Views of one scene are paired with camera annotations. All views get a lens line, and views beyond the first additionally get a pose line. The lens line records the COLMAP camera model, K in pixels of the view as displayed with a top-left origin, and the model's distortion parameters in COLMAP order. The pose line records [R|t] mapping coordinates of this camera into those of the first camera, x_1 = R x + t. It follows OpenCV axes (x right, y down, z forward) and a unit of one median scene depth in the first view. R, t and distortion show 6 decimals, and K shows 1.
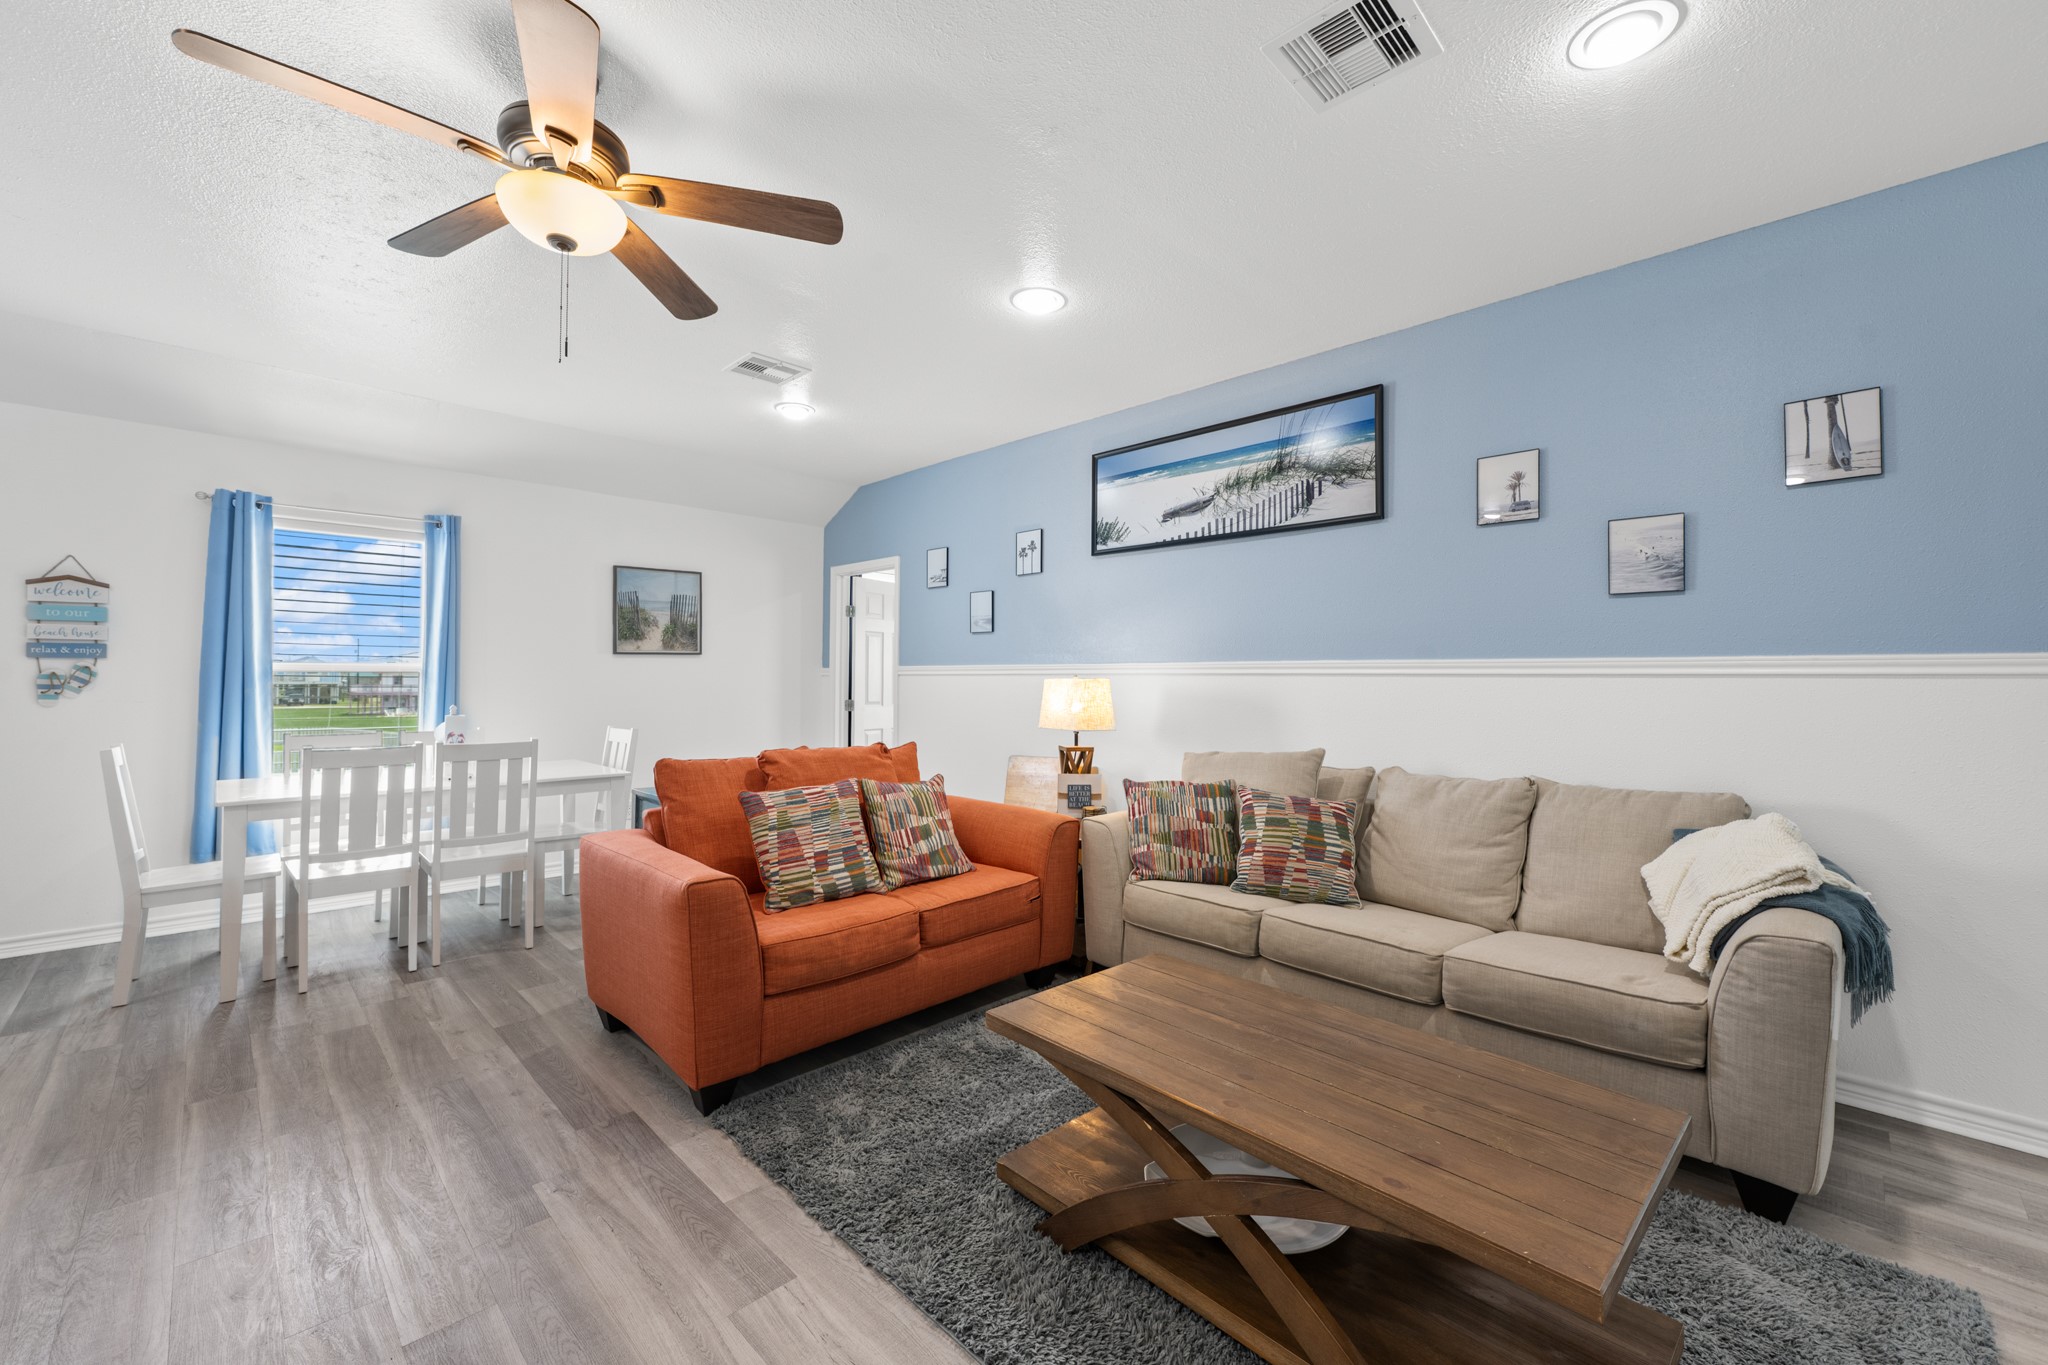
lens RADIAL K [[819.1, 0, 1022.1], [0, 819.1, 667.2], [0, 0, 1]] dist [-0.000817, -0.000011]
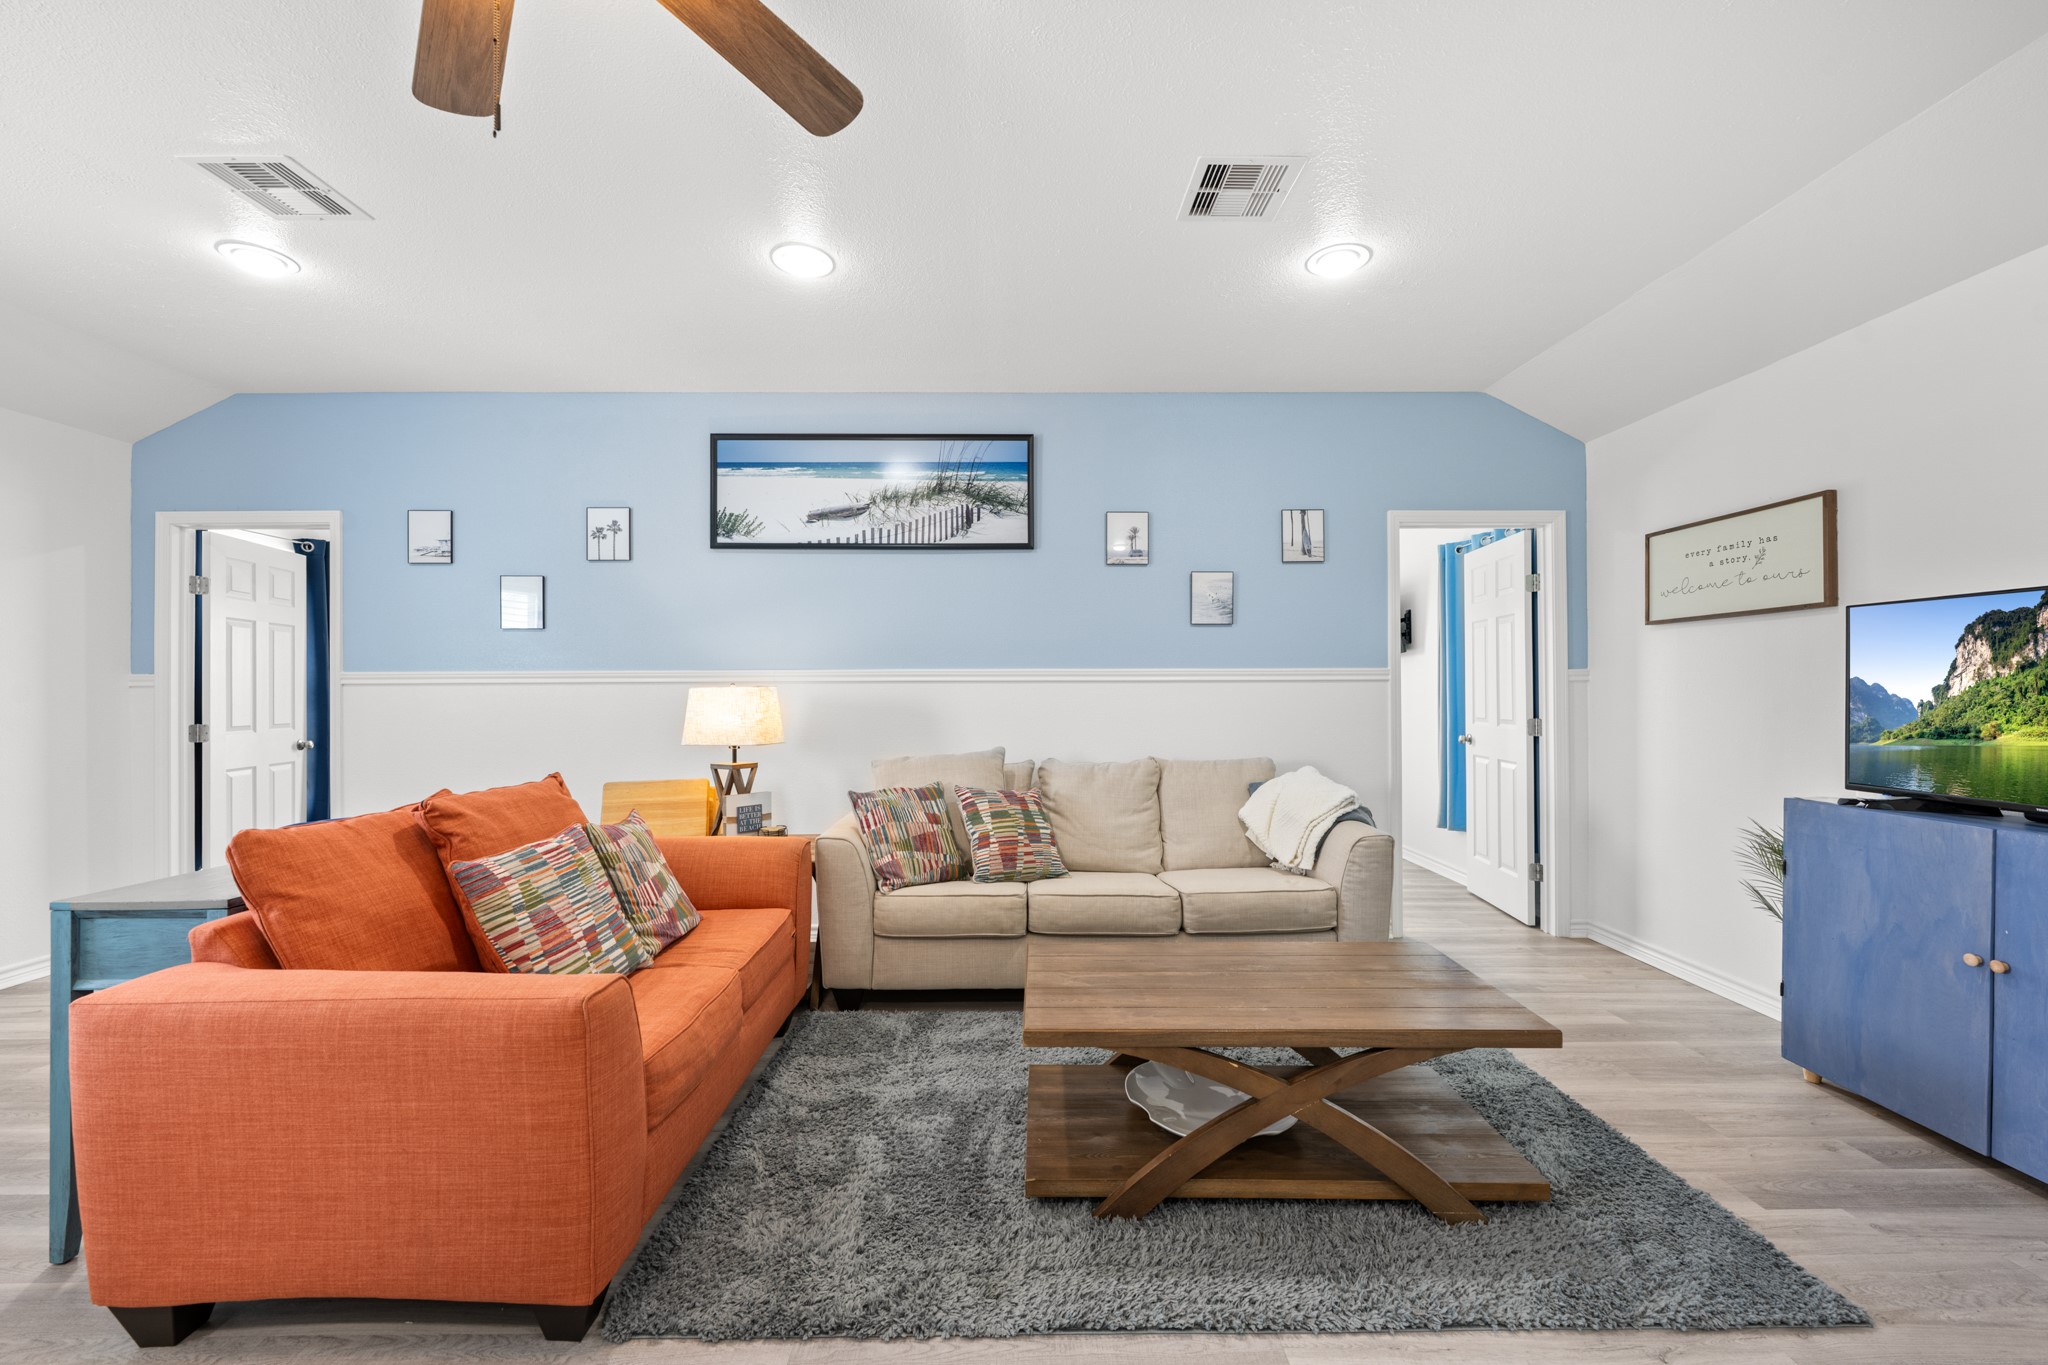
lens RADIAL K [[814.2, 0, 1028.2], [0, 814.2, 687.5], [0, 0, 1]] dist [-0.001531, 0.000001]
pose [[0.695921, -0.007510, 0.718079, -0.437365], [-0.002340, 0.999916, 0.012725, 0.003115], [-0.718114, -0.010536, 0.695845, 0.201131]]
